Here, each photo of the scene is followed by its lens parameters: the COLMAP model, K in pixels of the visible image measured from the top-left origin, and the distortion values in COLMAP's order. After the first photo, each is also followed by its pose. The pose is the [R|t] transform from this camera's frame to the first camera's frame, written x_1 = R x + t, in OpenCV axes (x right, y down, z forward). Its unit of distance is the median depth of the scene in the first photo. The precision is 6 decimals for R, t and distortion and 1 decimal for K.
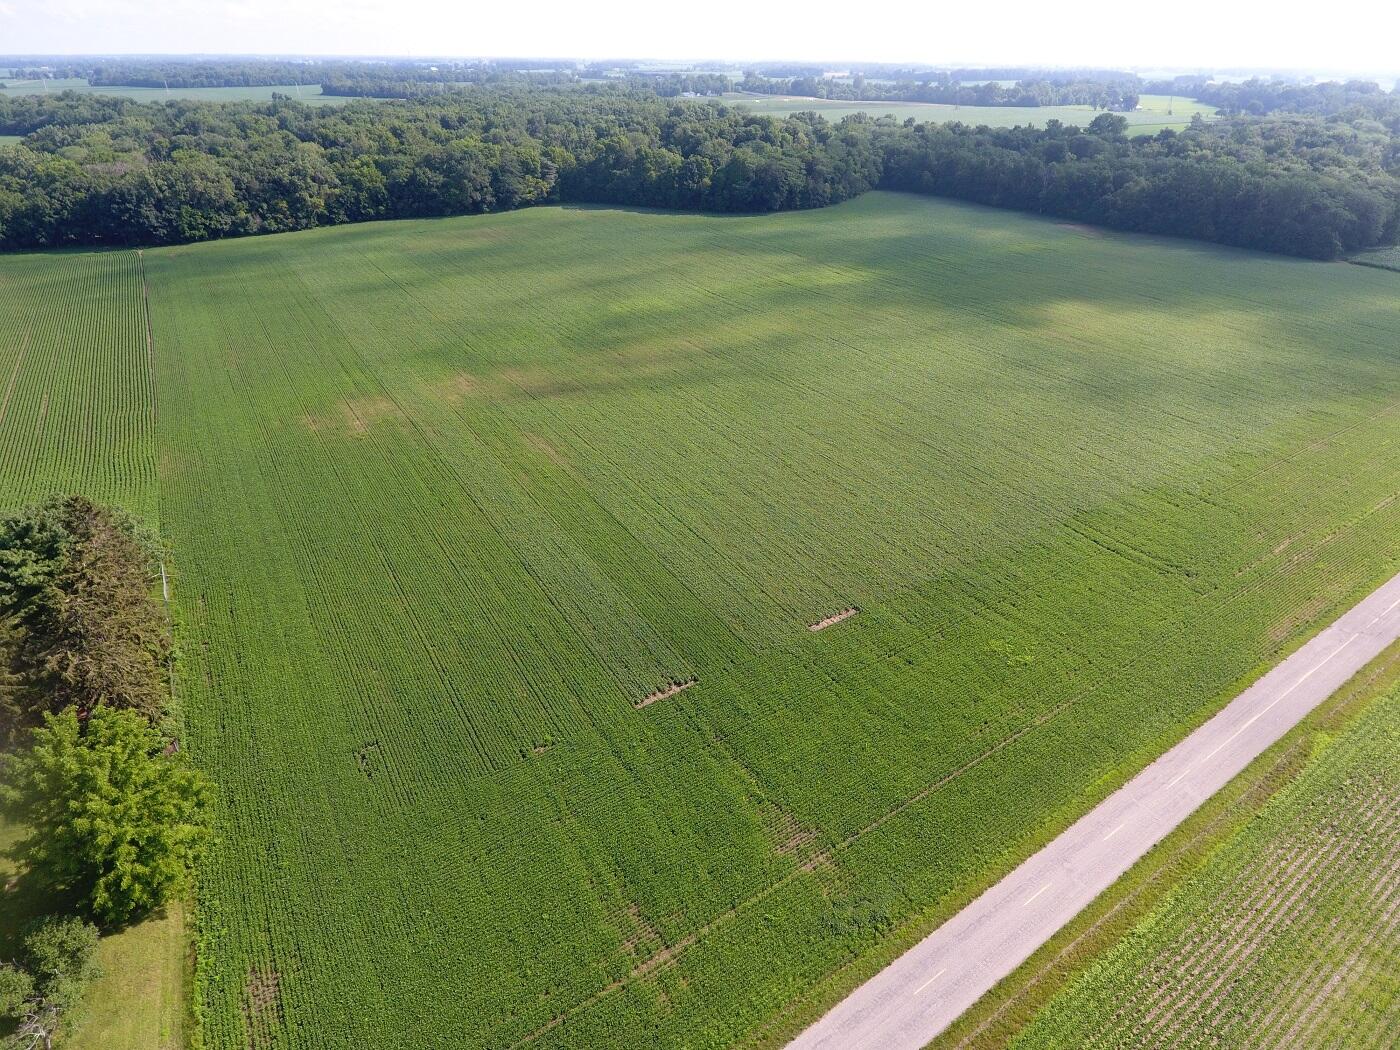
lens RADIAL K [[819.5, 0, 696.3], [0, 819.5, 522.6], [0, 0, 1]] dist [0.000477, -0.001915]
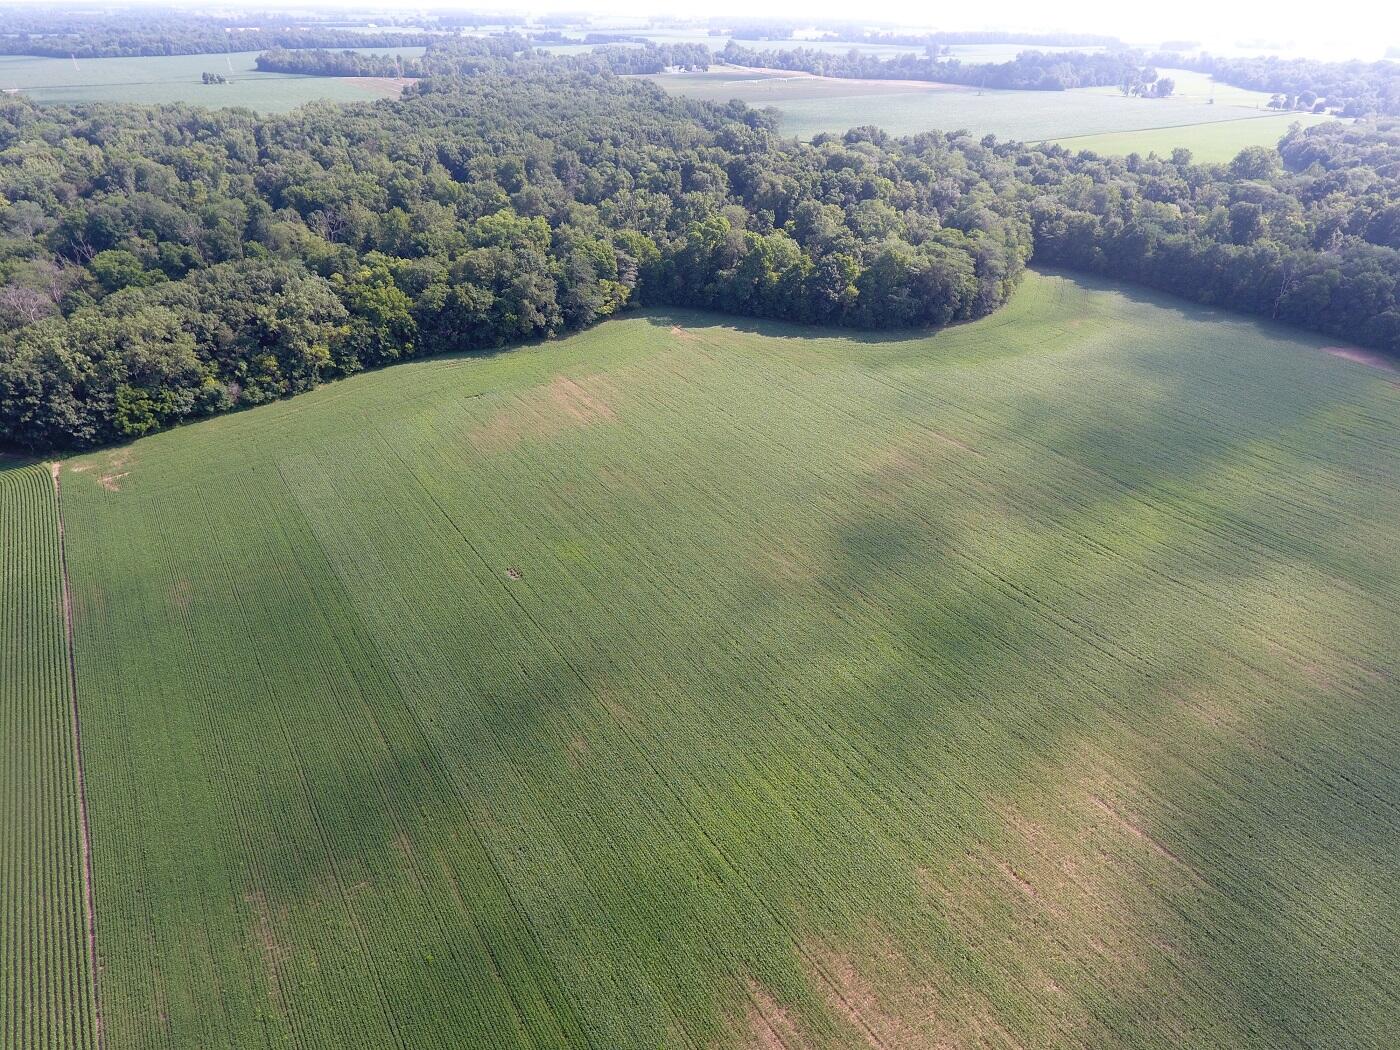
lens RADIAL K [[819.5, 0, 703.4], [0, 819.5, 527.3], [0, 0, 1]] dist [0.000477, -0.001915]
pose [[0.997912, -0.030836, 0.056745, -0.176319], [0.027942, 0.998302, 0.051105, -0.256460], [-0.058225, -0.049413, 0.997080, 0.276469]]
